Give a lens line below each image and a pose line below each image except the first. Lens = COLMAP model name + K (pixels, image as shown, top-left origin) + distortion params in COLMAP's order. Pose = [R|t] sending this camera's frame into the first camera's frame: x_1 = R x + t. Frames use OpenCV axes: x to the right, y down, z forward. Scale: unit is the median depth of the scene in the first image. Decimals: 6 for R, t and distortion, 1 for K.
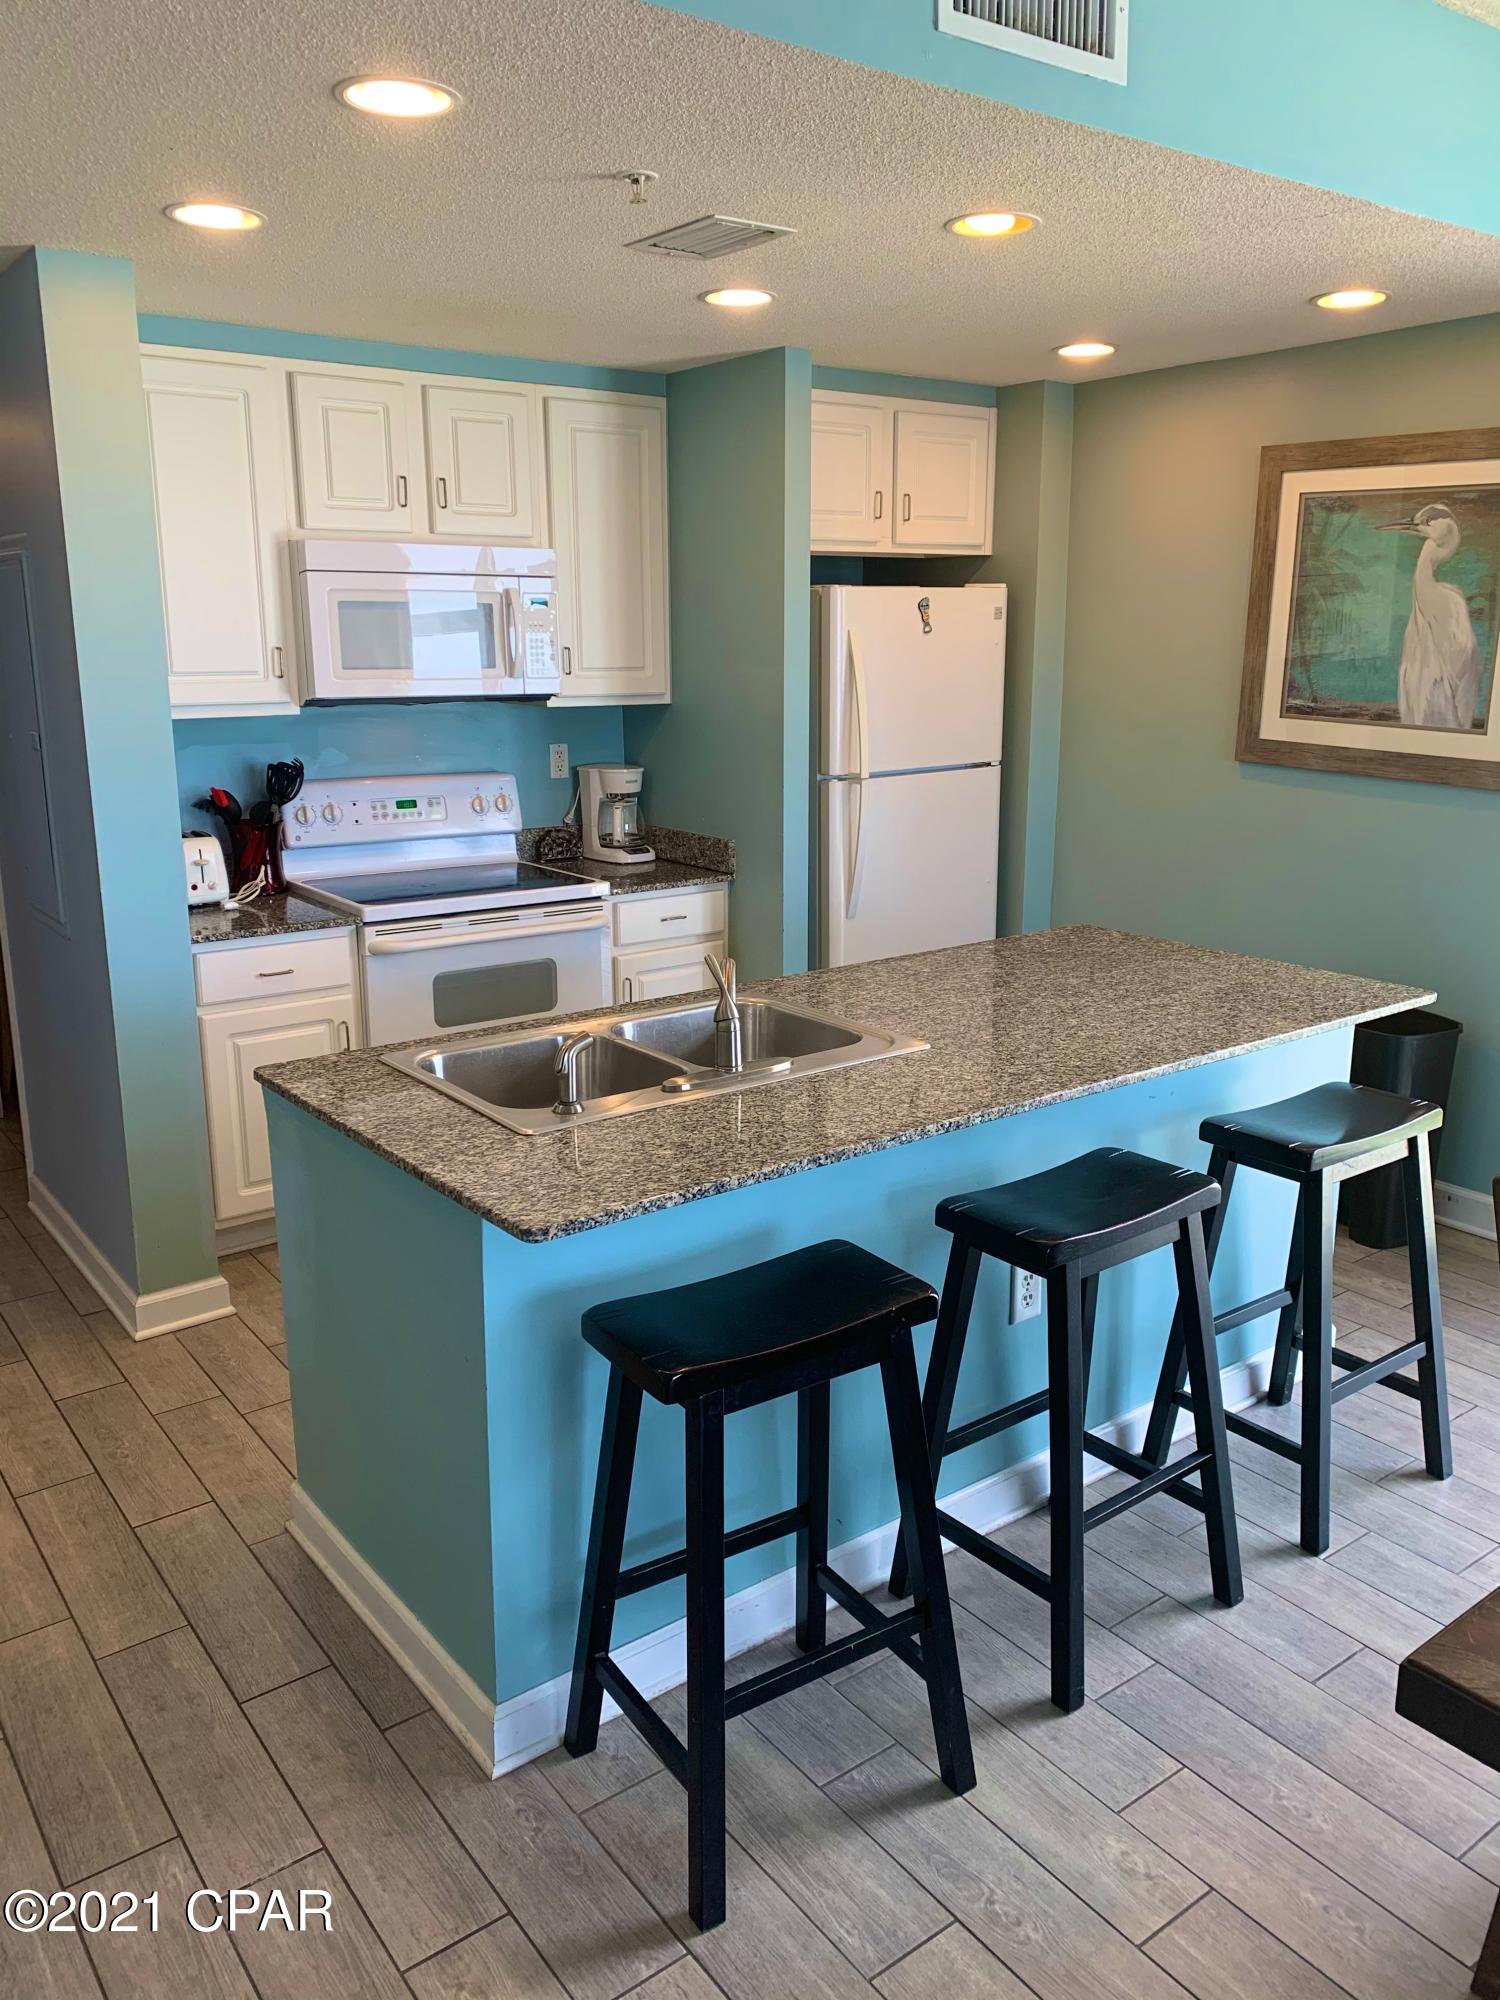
lens RADIAL K [[1528.3, 0, 748.5], [0, 1528.3, 979.8], [0, 0, 1]] dist [0.051768, -0.059911]
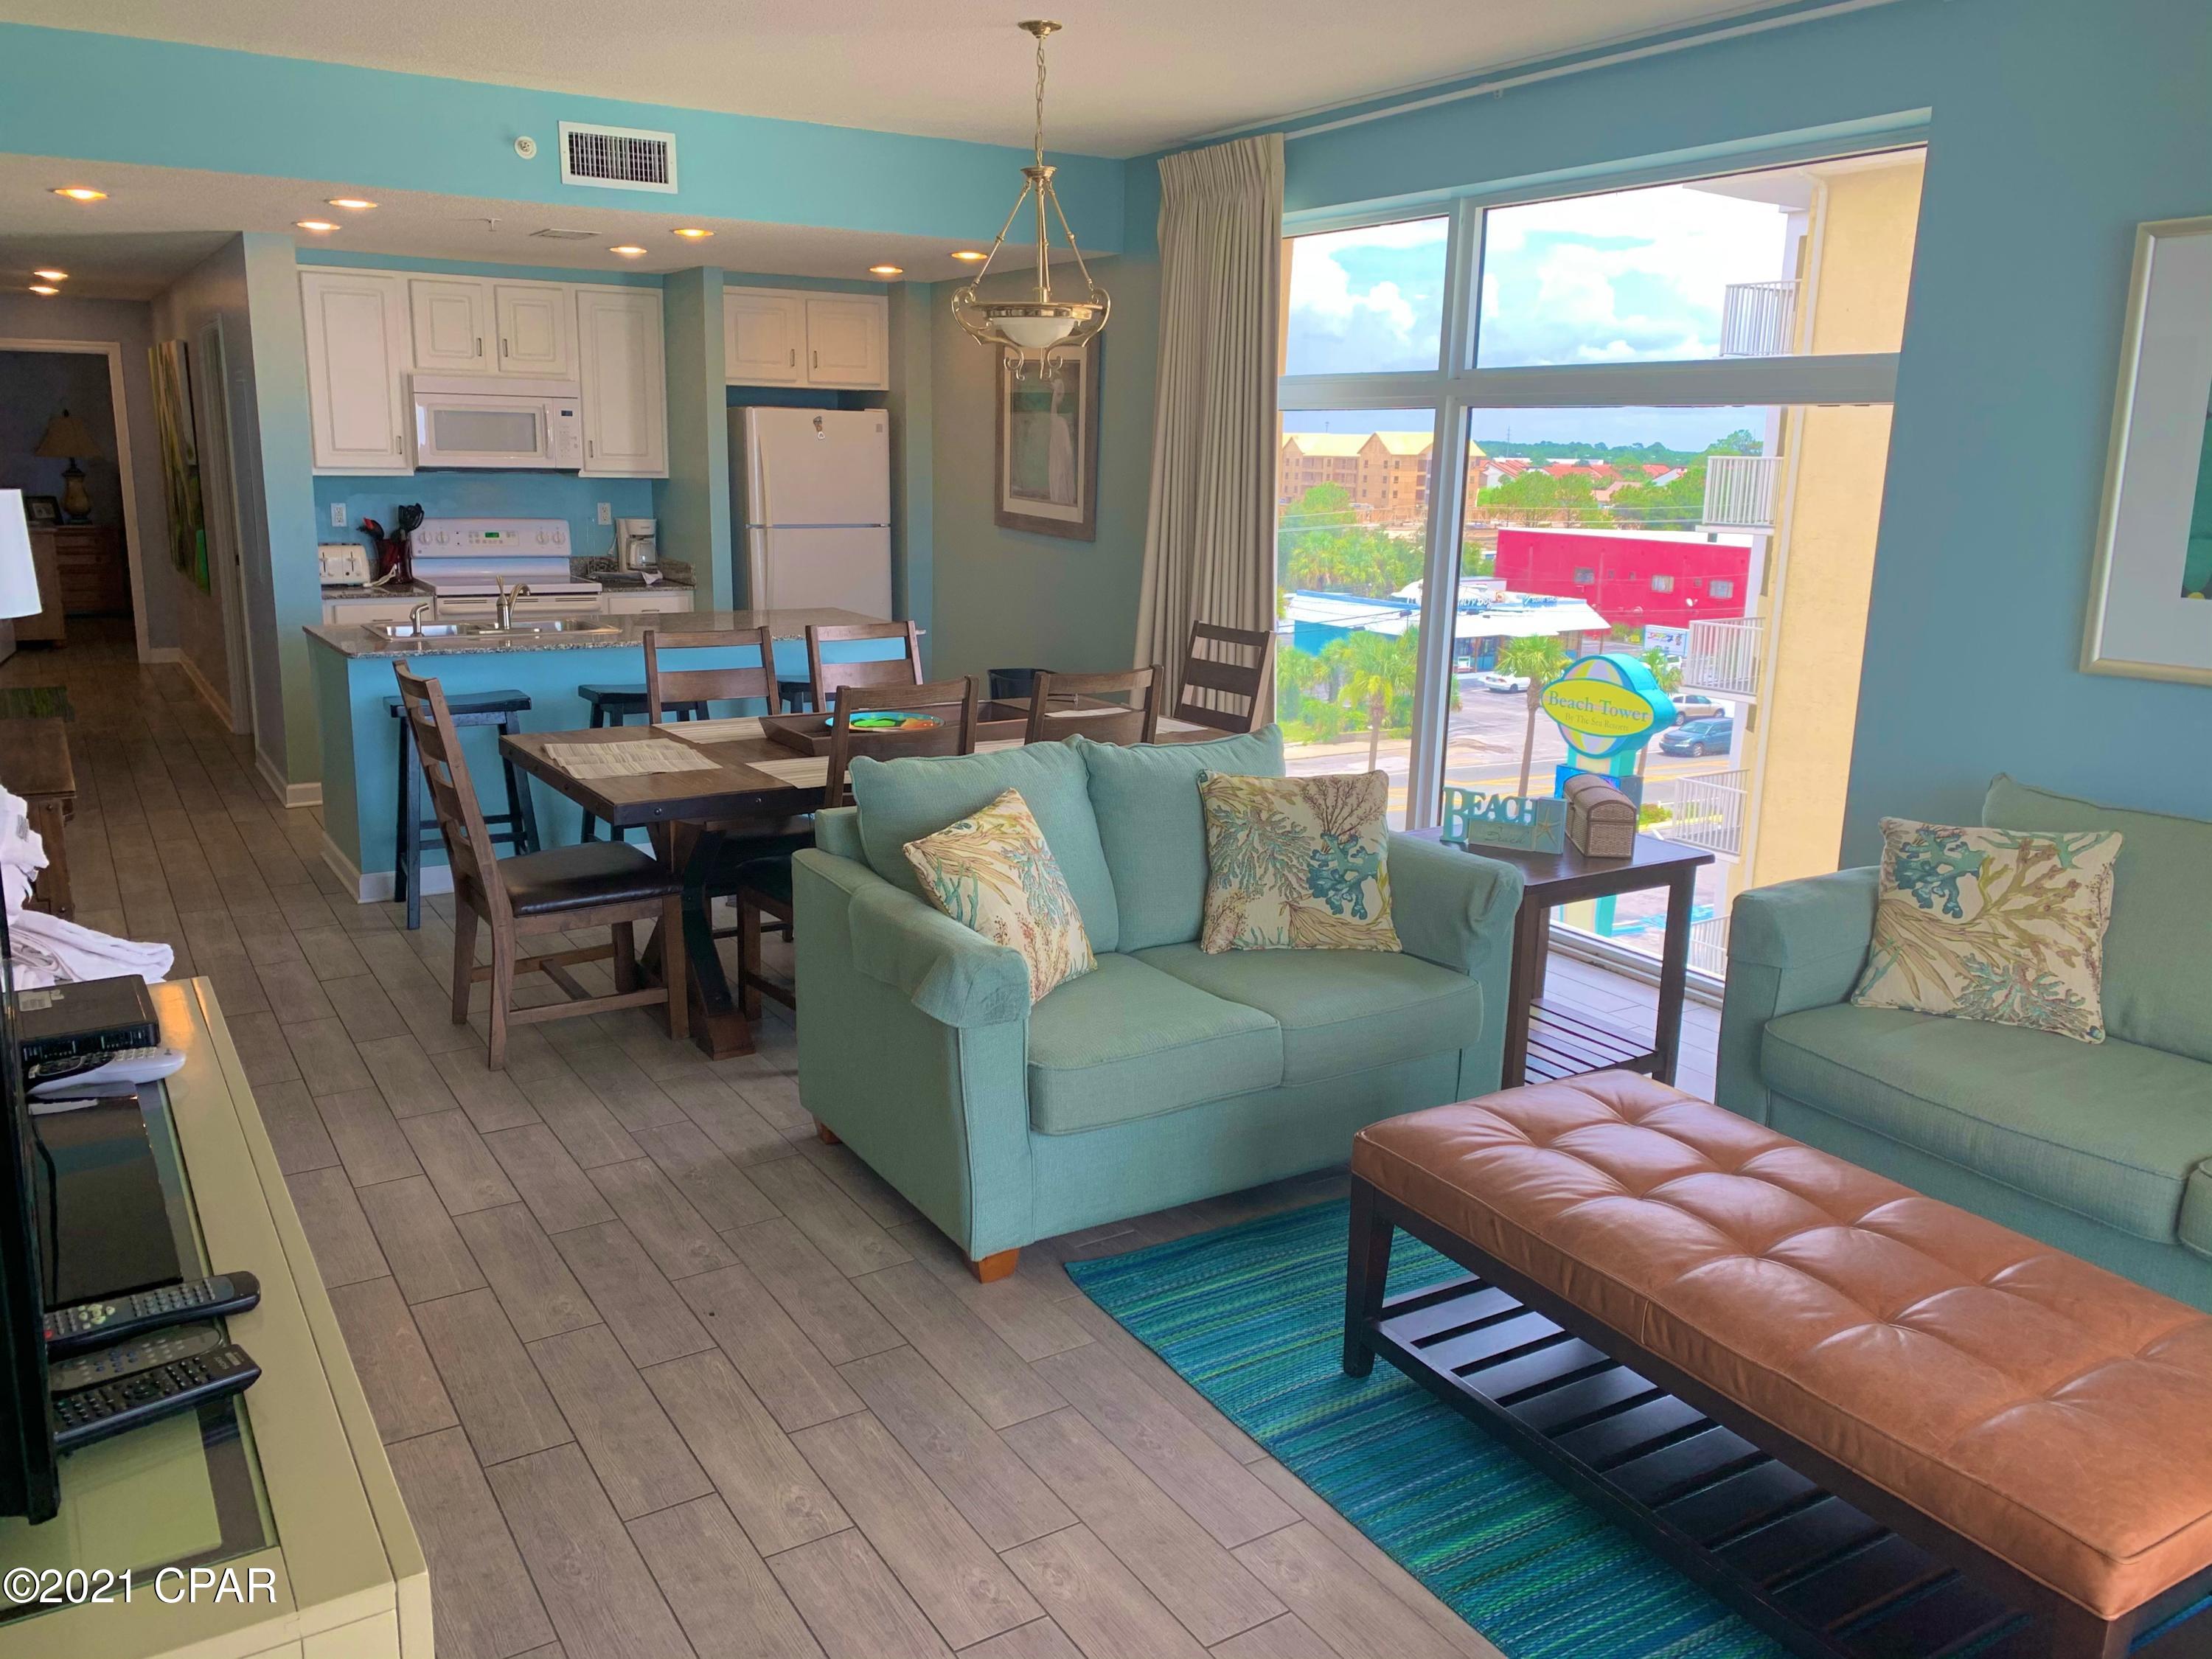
lens RADIAL K [[1690.3, 0, 1083.8], [0, 1690.3, 820.7], [0, 0, 1]] dist [0.051768, -0.059911]
pose [[0.995290, 0.041230, -0.087737, 0.610202], [-0.041701, 0.999124, -0.003545, 0.179515], [0.087514, 0.007187, 0.996137, -0.792395]]
